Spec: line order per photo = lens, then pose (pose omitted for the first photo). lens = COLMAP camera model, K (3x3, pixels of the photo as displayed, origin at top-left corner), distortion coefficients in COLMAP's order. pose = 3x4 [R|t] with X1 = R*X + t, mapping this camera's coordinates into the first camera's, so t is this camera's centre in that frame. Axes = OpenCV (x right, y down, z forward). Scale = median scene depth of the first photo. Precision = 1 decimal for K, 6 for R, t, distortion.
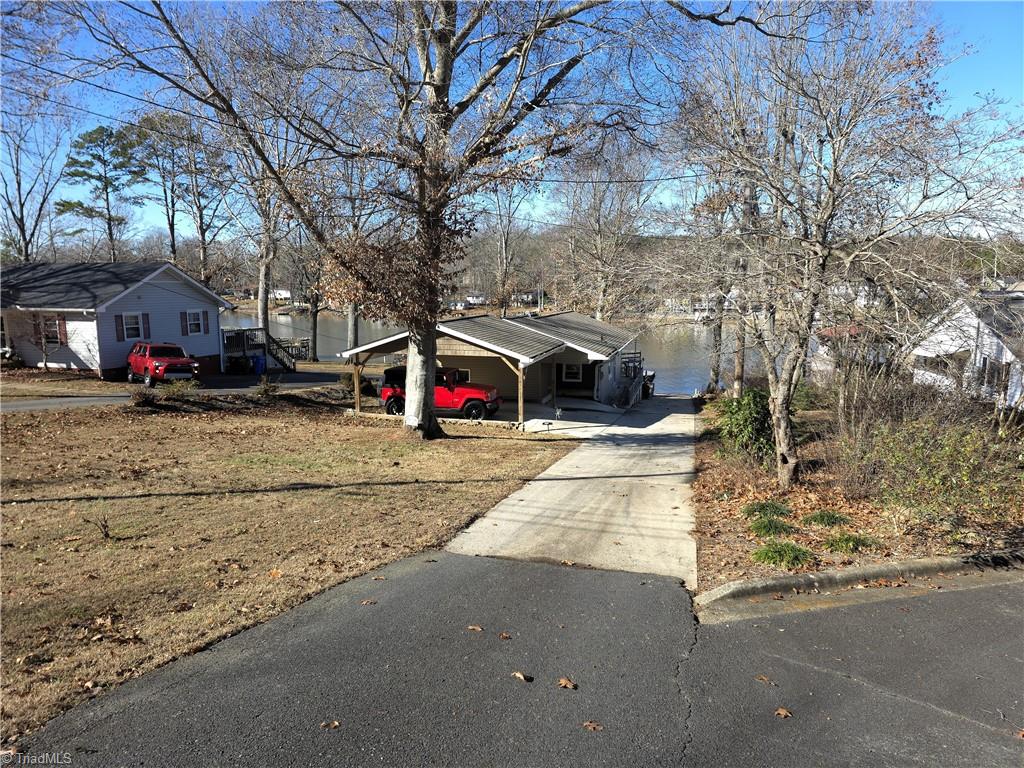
lens RADIAL K [[683.6, 0, 512.0], [0, 683.6, 384.0], [0, 0, 1]] dist [0.059722, -0.001217]
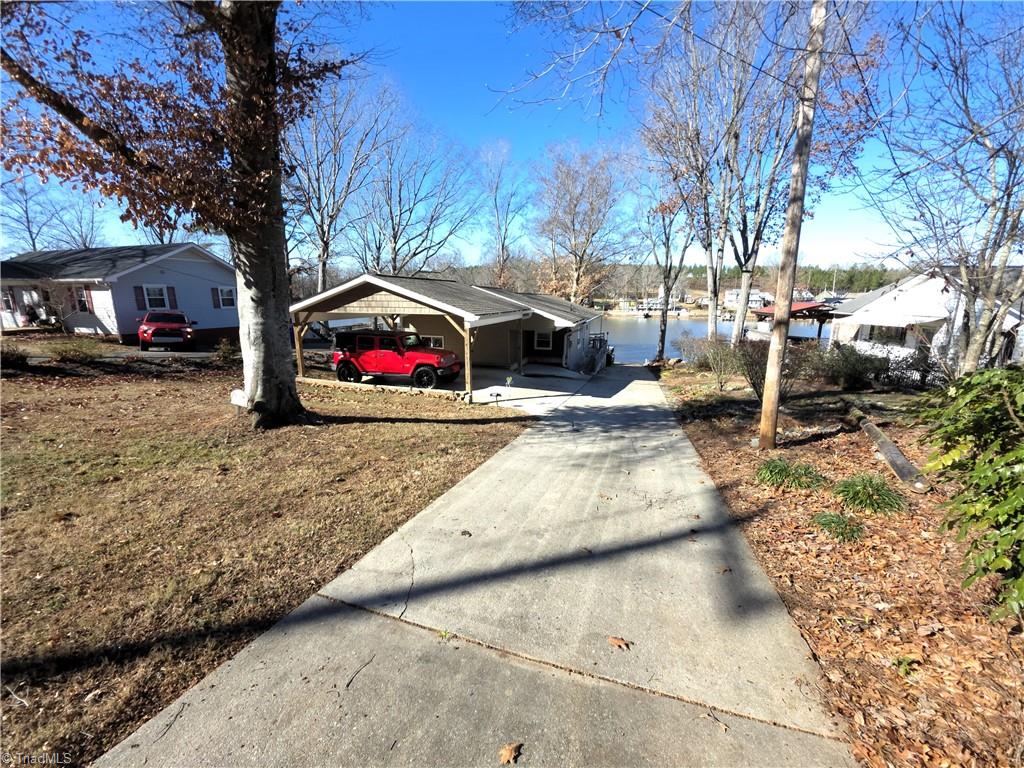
lens RADIAL K [[410.4, 0, 512.0], [0, 410.4, 384.0], [0, 0, 1]] dist [0.009022, -0.000039]
pose [[0.999493, 0.011194, -0.029797, 0.068007], [-0.009156, 0.997665, 0.067684, 0.008633], [0.030485, -0.067377, 0.997262, 0.396102]]
